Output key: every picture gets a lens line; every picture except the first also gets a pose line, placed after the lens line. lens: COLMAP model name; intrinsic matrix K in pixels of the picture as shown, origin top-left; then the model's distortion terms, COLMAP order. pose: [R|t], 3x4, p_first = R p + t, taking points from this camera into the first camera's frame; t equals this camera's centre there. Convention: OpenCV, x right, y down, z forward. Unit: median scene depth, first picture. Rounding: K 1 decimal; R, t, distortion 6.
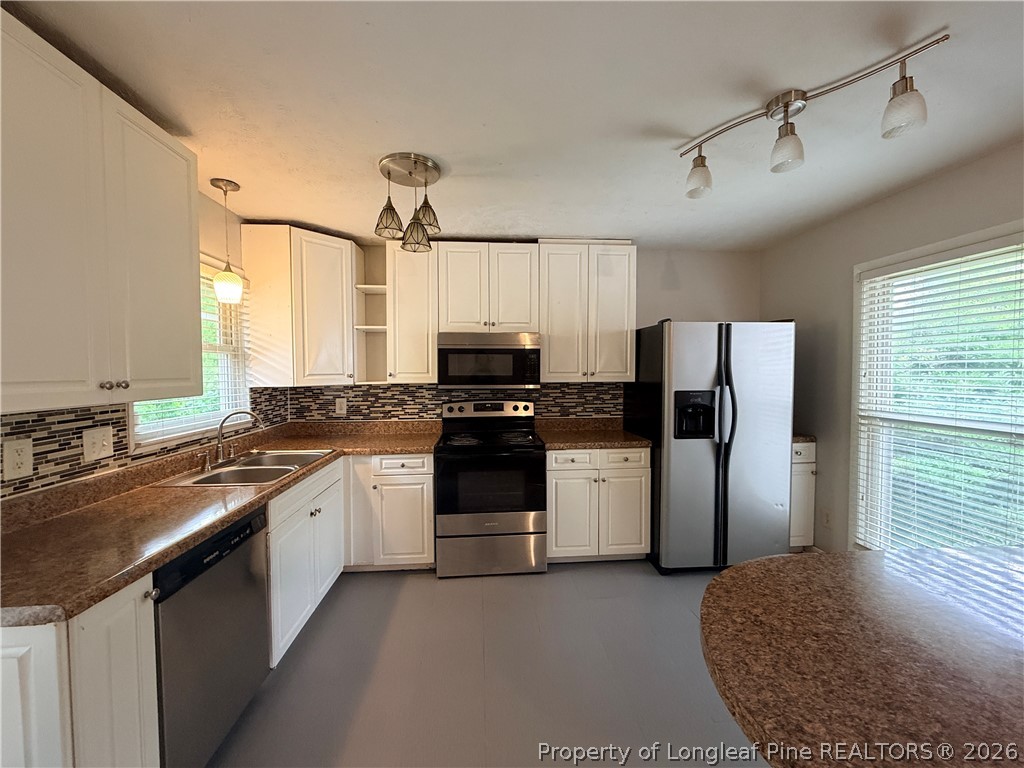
lens RADIAL K [[406.9, 0, 511.7], [0, 406.9, 384.0], [0, 0, 1]] dist [0.002723, -0.000852]
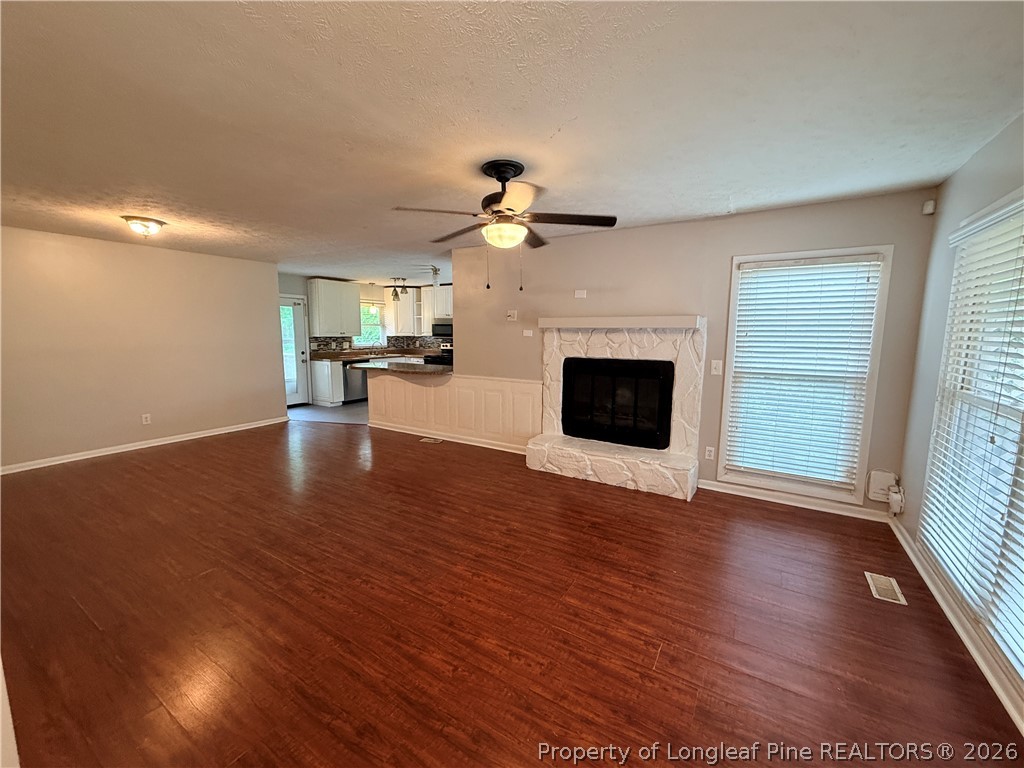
lens RADIAL K [[406.9, 0, 514.2], [0, 406.9, 388.0], [0, 0, 1]] dist [0.002723, -0.000852]
pose [[0.812581, 0.092948, -0.575389, 2.102876], [-0.033075, 0.992965, 0.113694, 0.019130], [0.581909, -0.073355, 0.809939, -1.106100]]
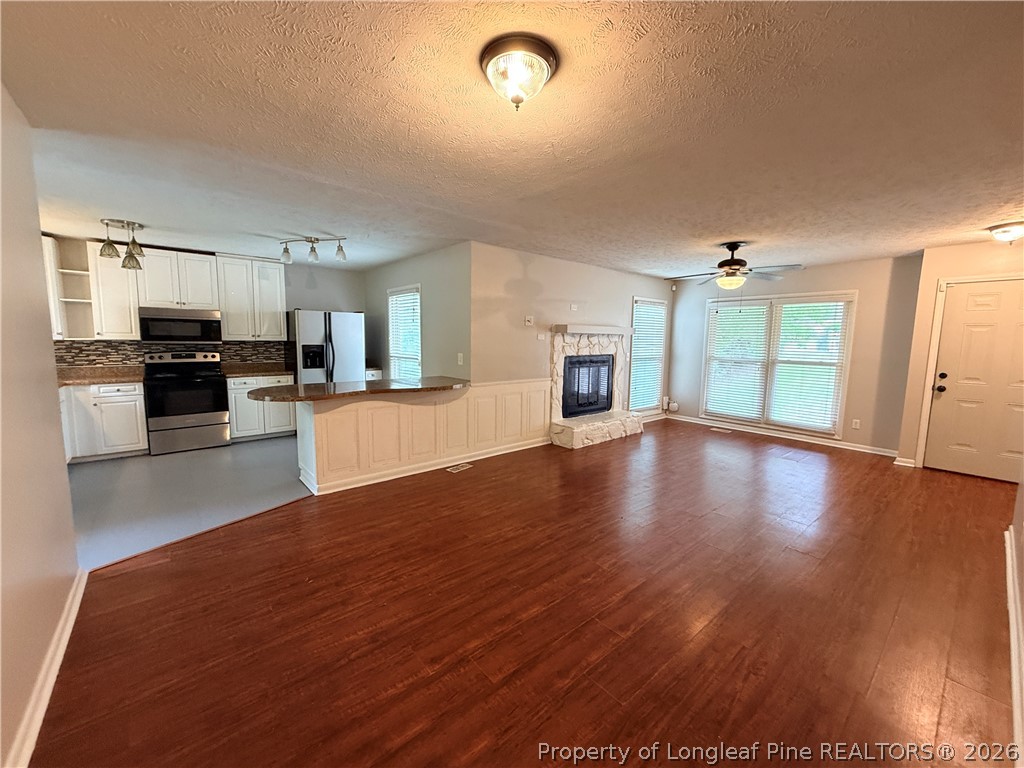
lens RADIAL K [[406.9, 0, 511.3], [0, 406.9, 384.0], [0, 0, 1]] dist [0.002723, -0.000852]
pose [[0.811180, -0.049028, 0.582737, 0.053844], [0.002044, 0.996711, 0.081013, 0.045563], [-0.584793, -0.064525, 0.808612, -1.159101]]
